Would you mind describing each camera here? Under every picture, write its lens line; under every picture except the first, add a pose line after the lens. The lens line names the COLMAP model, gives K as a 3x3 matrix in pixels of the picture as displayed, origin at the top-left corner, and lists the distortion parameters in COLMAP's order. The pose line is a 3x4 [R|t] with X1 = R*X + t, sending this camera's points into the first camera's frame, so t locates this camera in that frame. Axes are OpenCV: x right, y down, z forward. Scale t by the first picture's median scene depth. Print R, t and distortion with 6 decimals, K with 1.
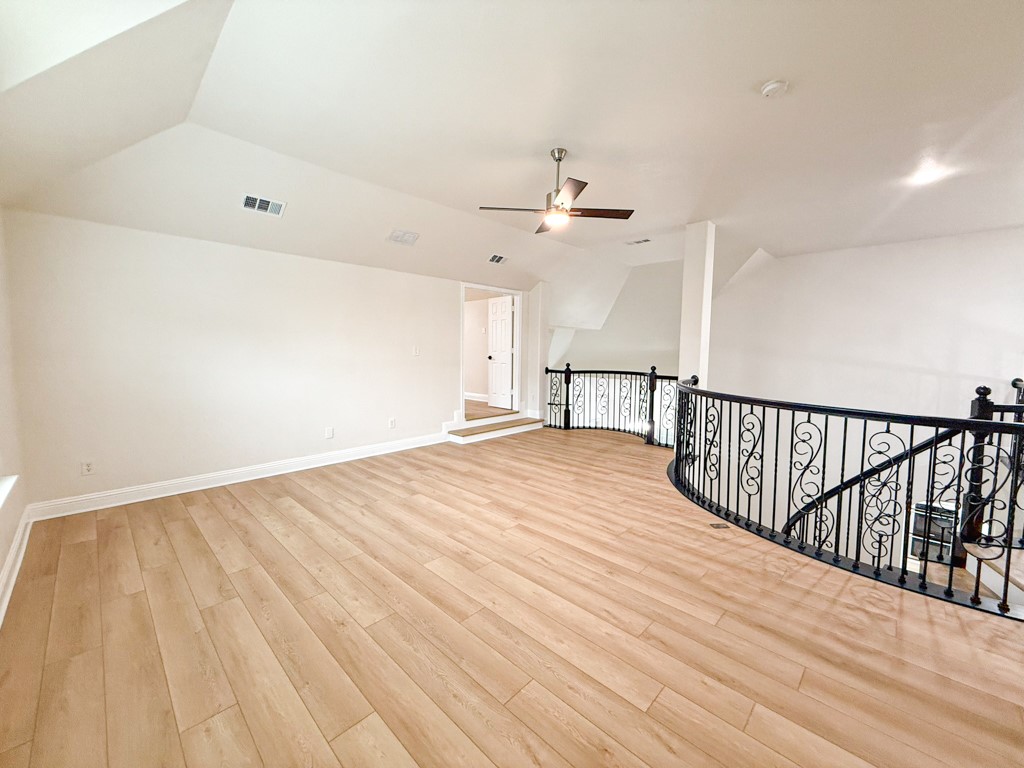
lens RADIAL K [[406.3, 0, 508.7], [0, 406.3, 380.4], [0, 0, 1]] dist [-0.000097, 0.000244]
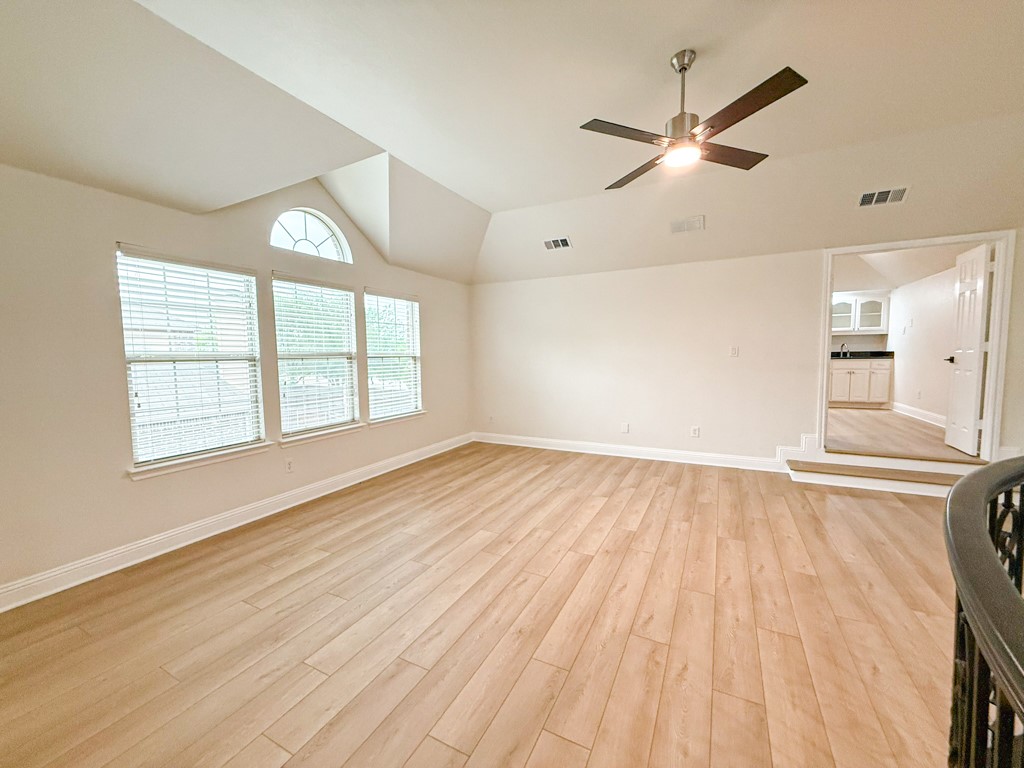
lens RADIAL K [[406.3, 0, 513.6], [0, 406.3, 385.2], [0, 0, 1]] dist [-0.000097, 0.000244]
pose [[0.292298, 0.061237, -0.954365, 0.691591], [-0.058109, 0.997241, 0.046191, -0.025675], [0.954560, 0.041955, 0.295050, 0.528278]]
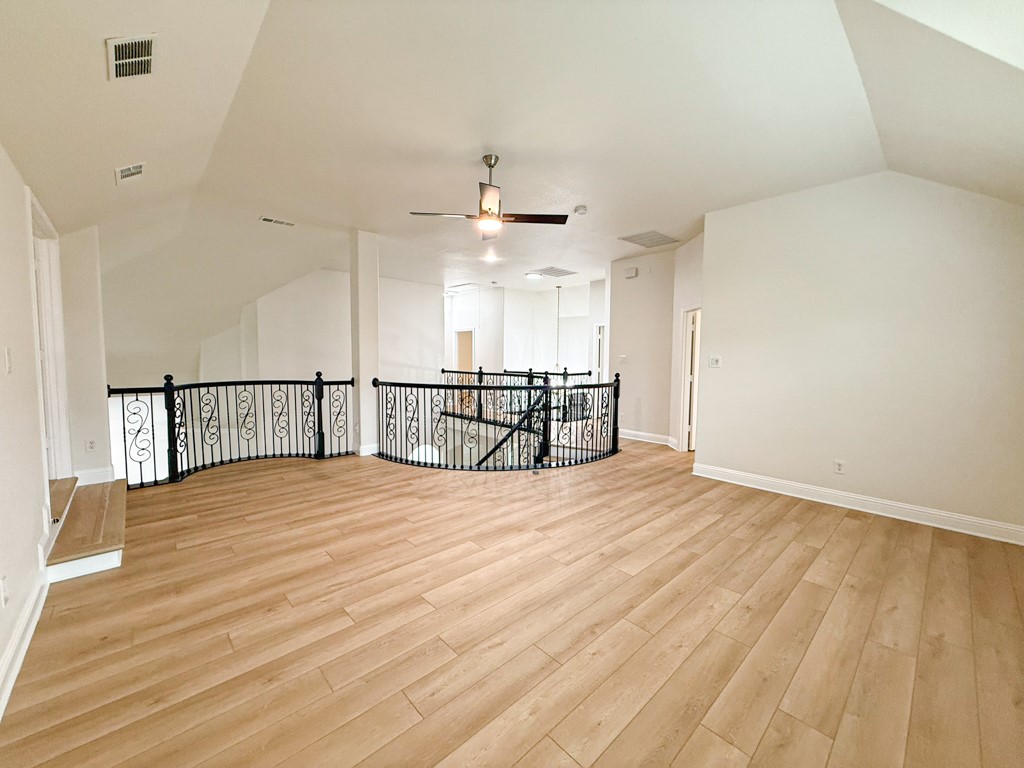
lens RADIAL K [[406.3, 0, 511.1], [0, 406.3, 380.9], [0, 0, 1]] dist [-0.000097, 0.000244]
pose [[0.059630, -0.071220, 0.995677, -0.869180], [0.069017, 0.995359, 0.067064, -0.078417], [-0.995832, 0.064720, 0.064268, 0.883331]]
